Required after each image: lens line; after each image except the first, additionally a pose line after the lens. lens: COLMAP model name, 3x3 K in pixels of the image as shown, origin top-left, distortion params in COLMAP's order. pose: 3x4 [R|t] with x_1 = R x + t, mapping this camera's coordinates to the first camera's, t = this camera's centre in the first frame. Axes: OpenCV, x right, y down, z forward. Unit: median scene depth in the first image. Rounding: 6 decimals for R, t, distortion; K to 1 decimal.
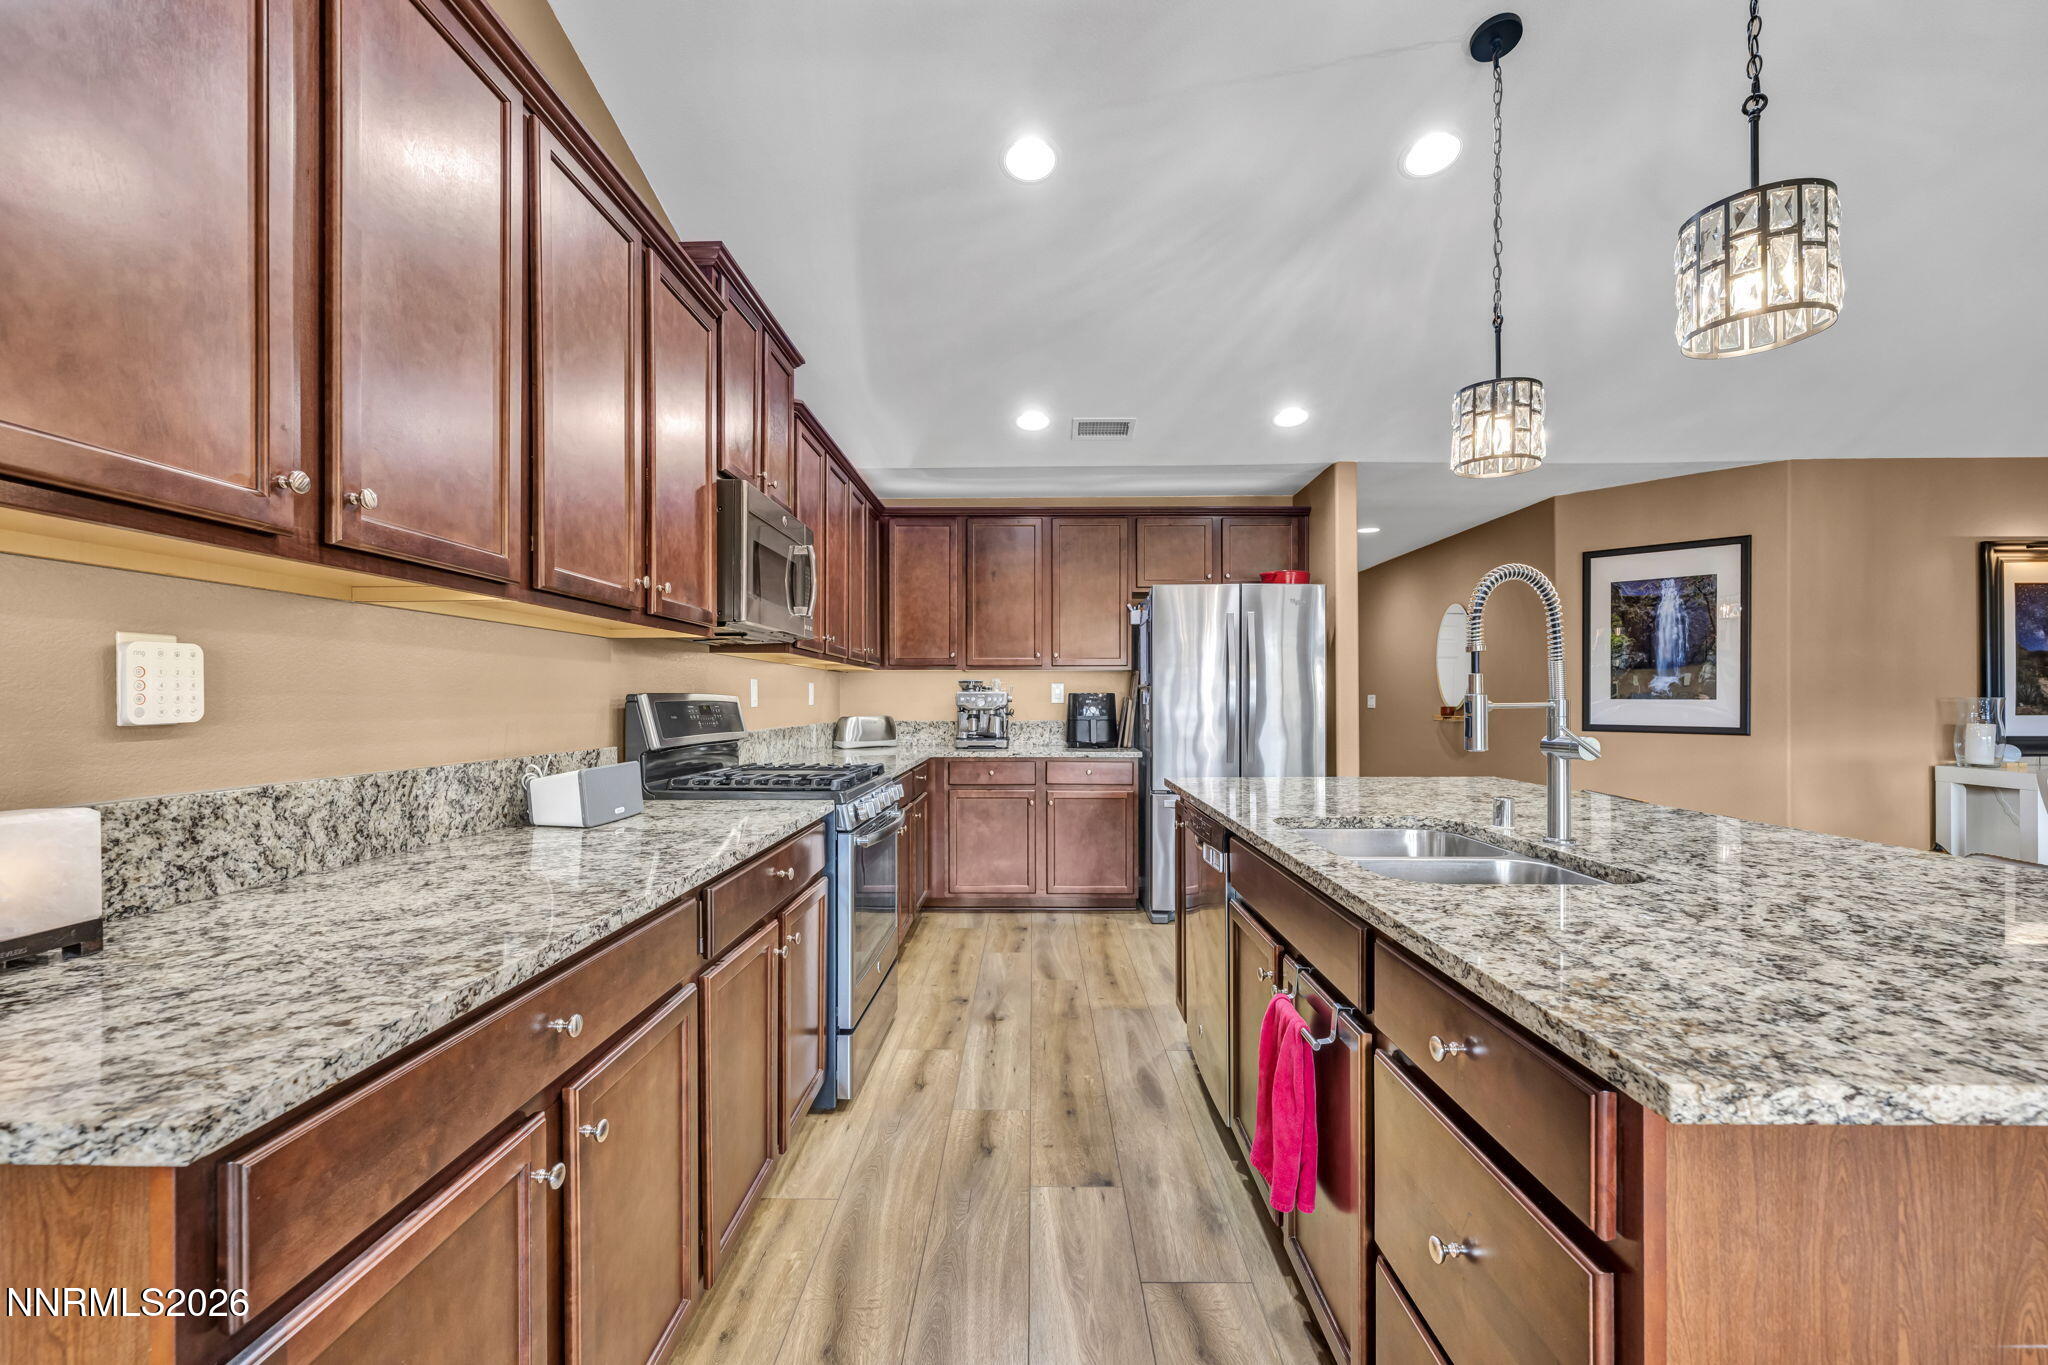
lens RADIAL K [[860.2, 0, 1004.1], [0, 860.2, 697.5], [0, 0, 1]] dist [-0.000844, -0.000060]
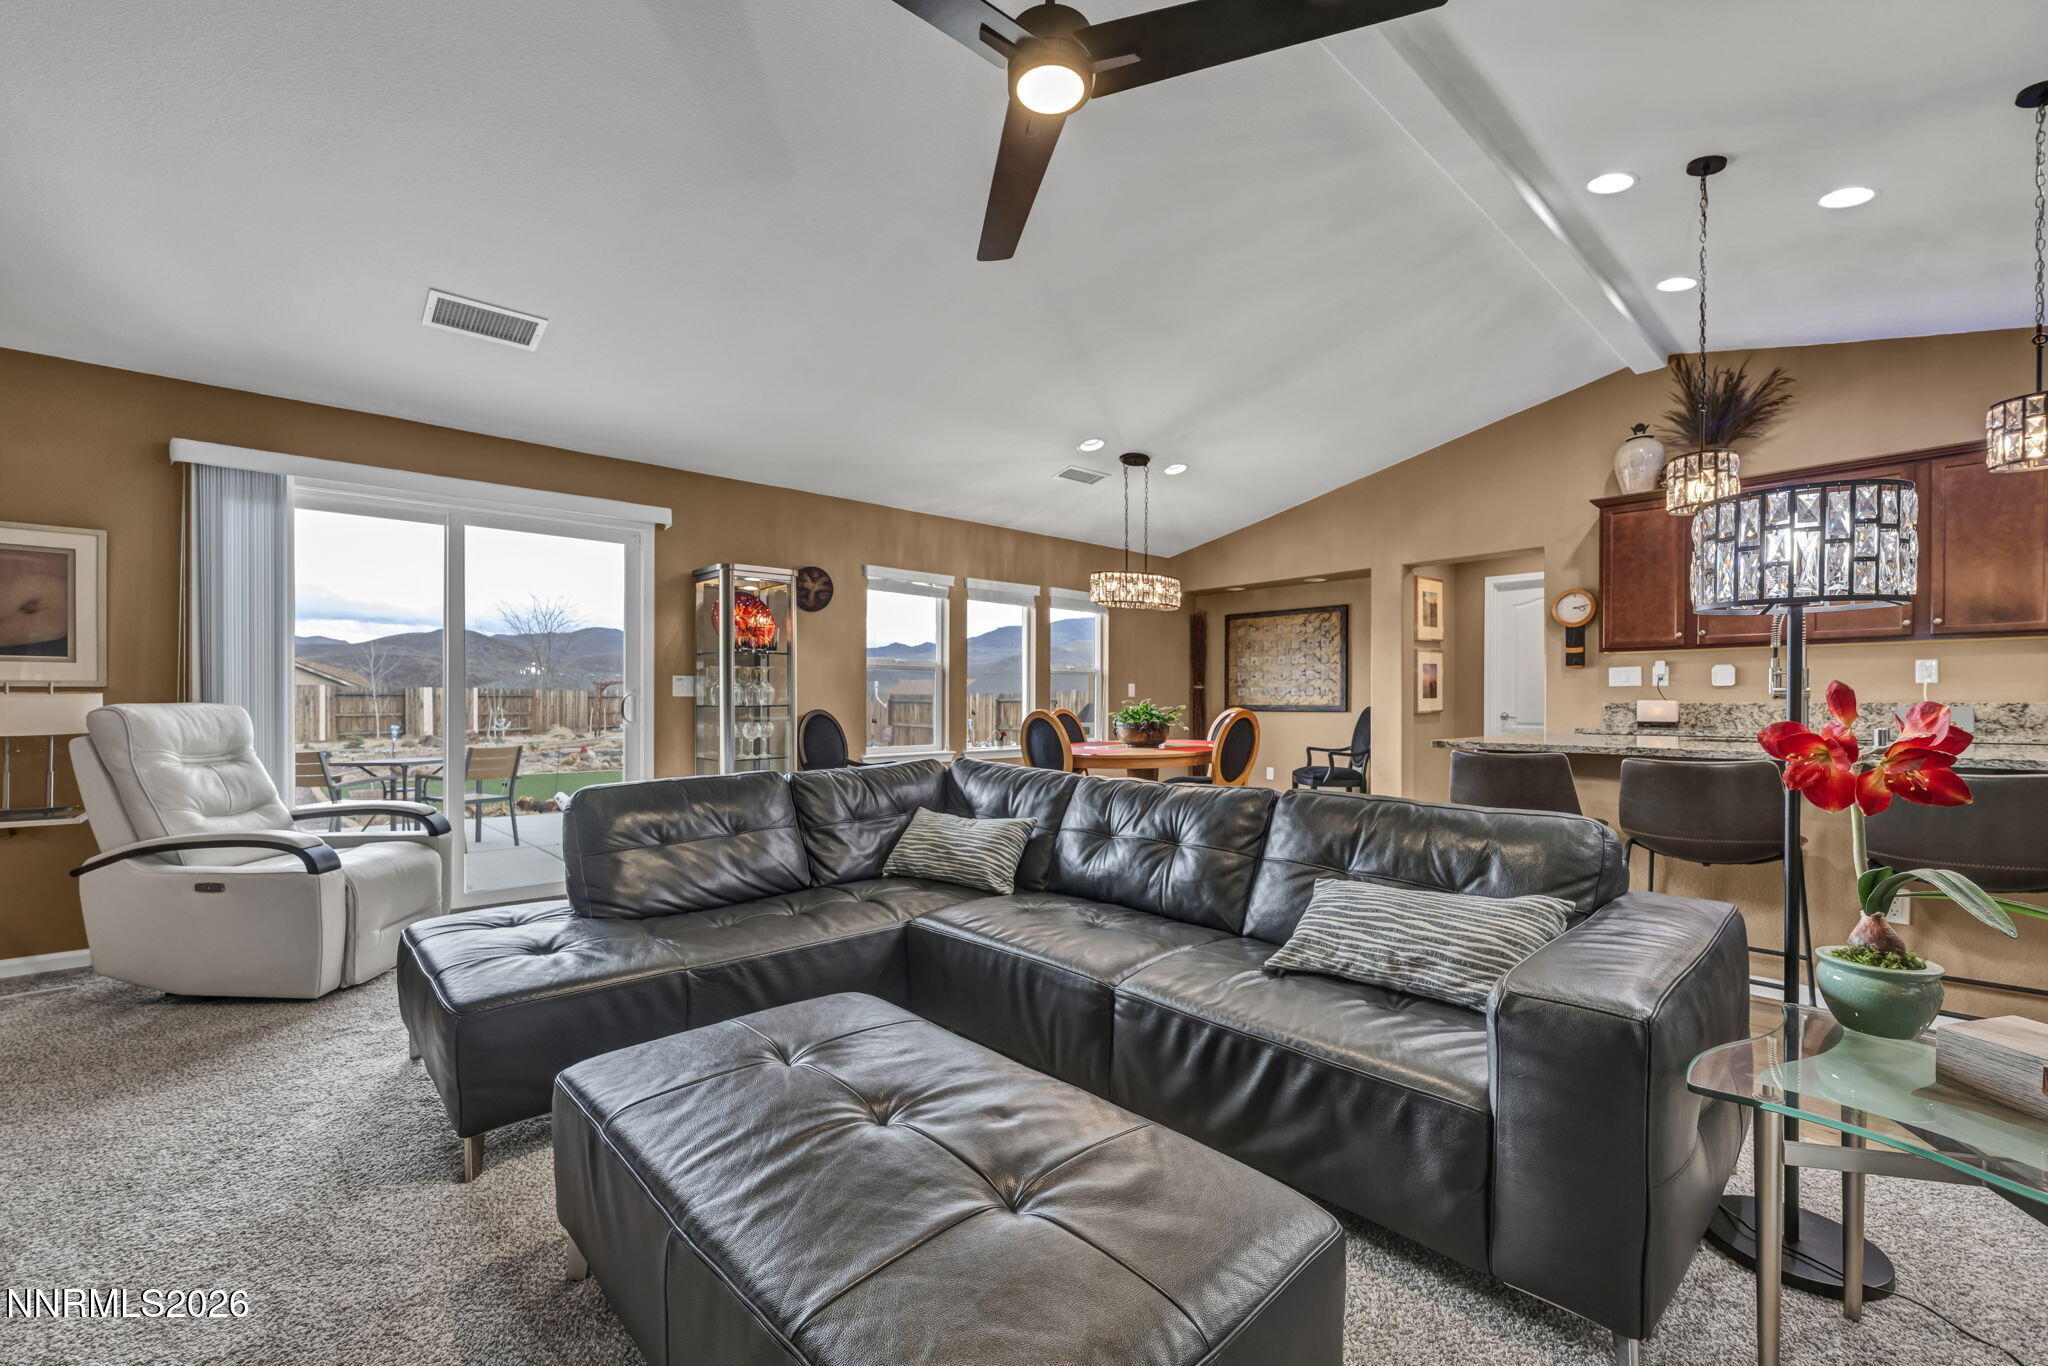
lens RADIAL K [[839.0, 0, 1024.6], [0, 839.0, 706.0], [0, 0, 1]] dist [-0.000415, -0.000130]
pose [[-0.724161, 0.002552, -0.689626, 1.241027], [0.000485, 0.999995, 0.003191, 0.032980], [0.689631, 0.001977, -0.724158, 0.454645]]
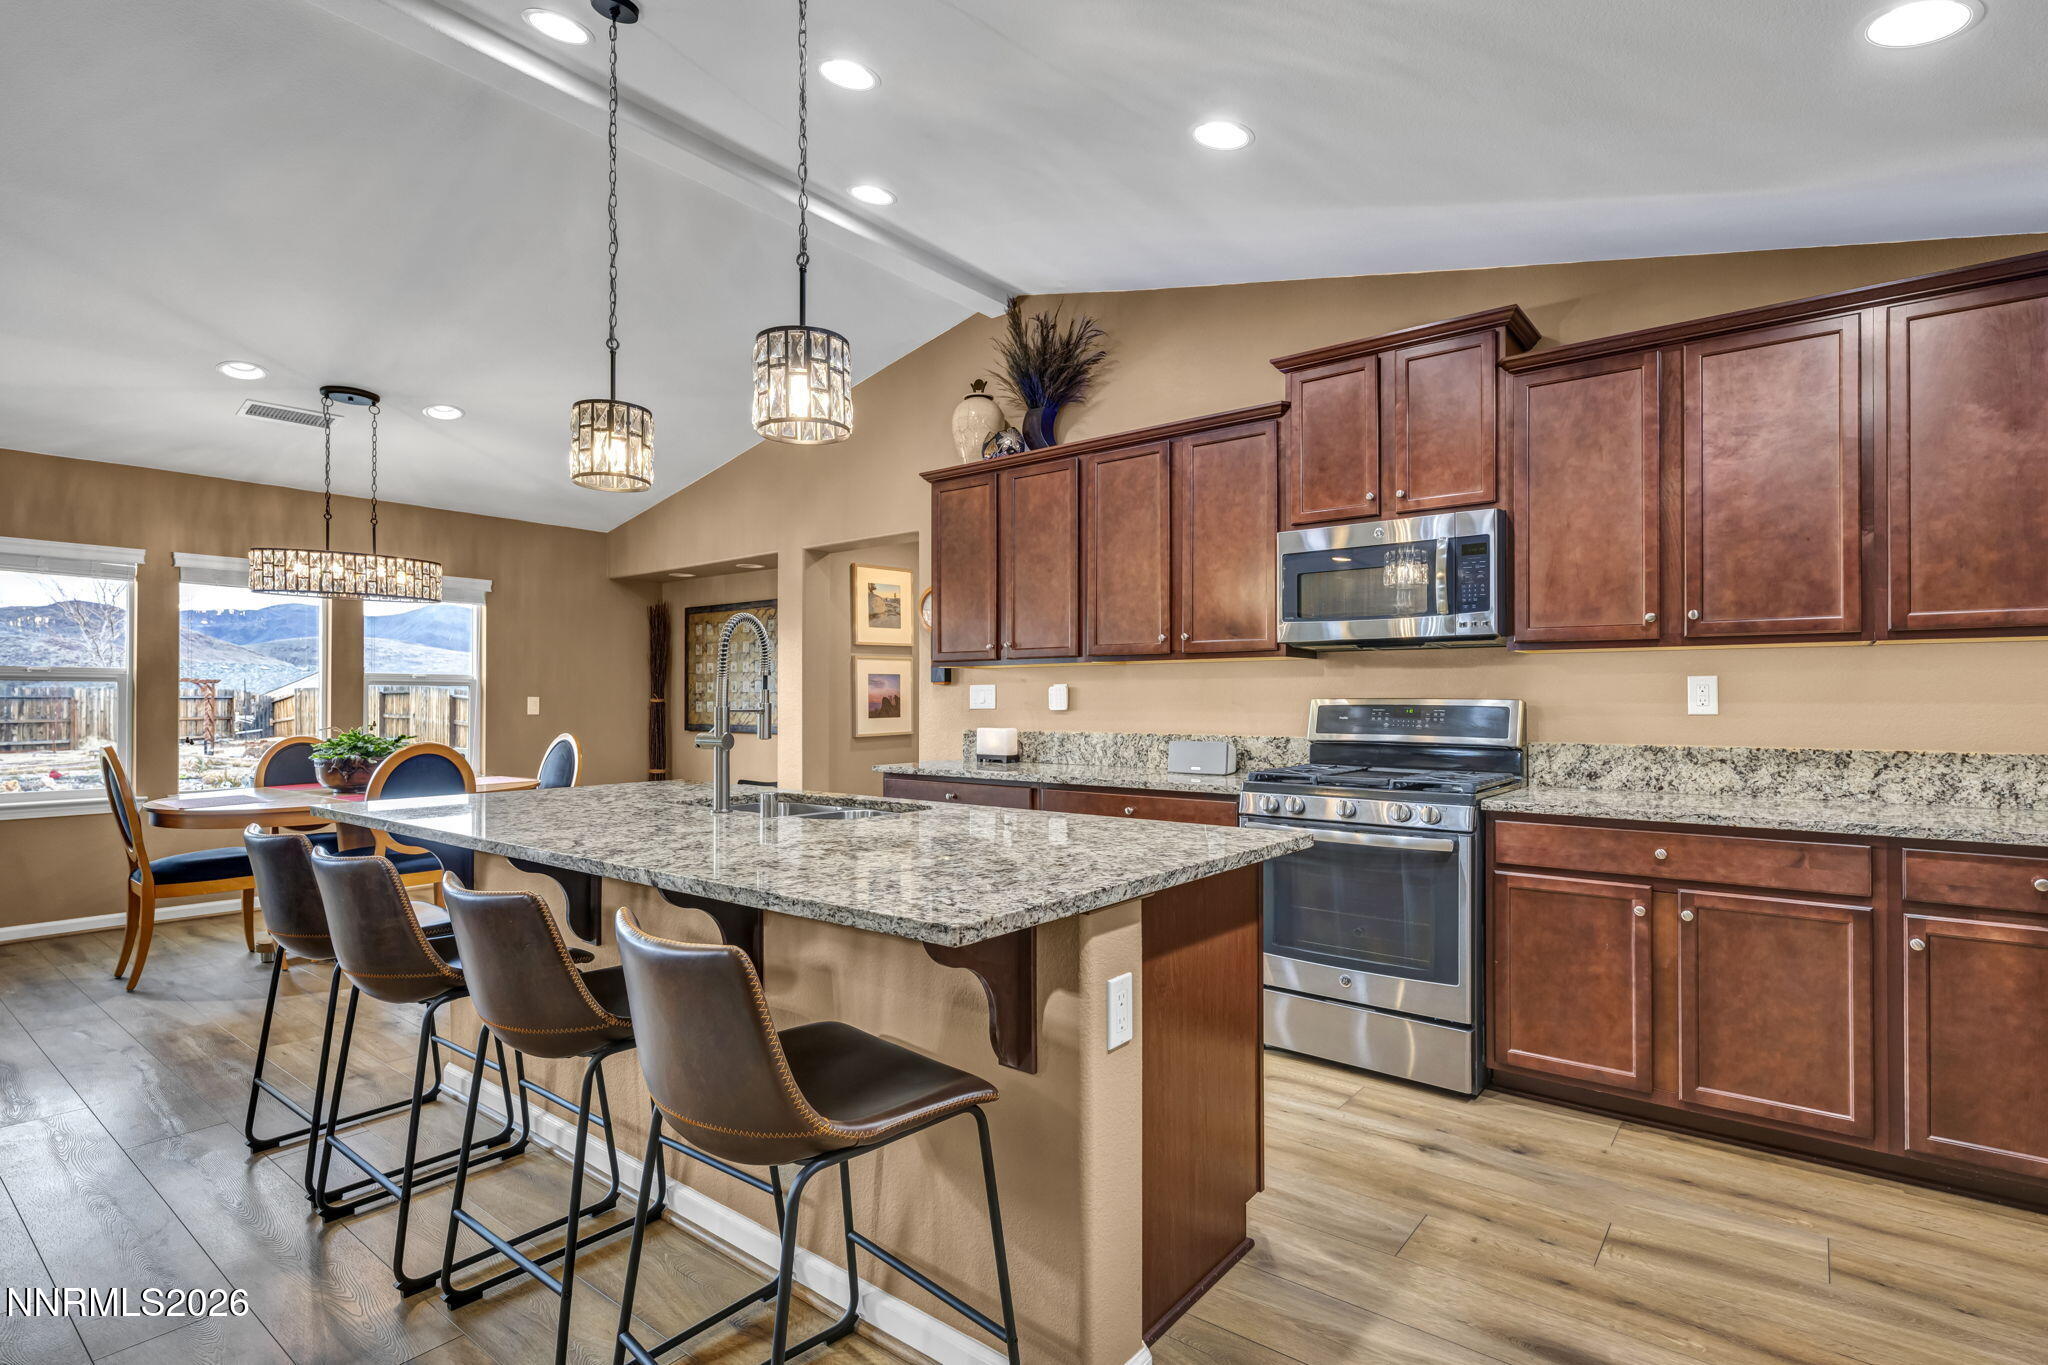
lens RADIAL K [[999.7, 0, 1013.1], [0, 999.7, 687.9], [0, 0, 1]] dist [0.002158, 0.000387]
pose [[-0.605516, -0.010708, -0.795761, 0.645146], [0.001373, 0.999894, -0.014500, 0.000086], [0.795832, -0.009873, -0.605437, 0.914941]]
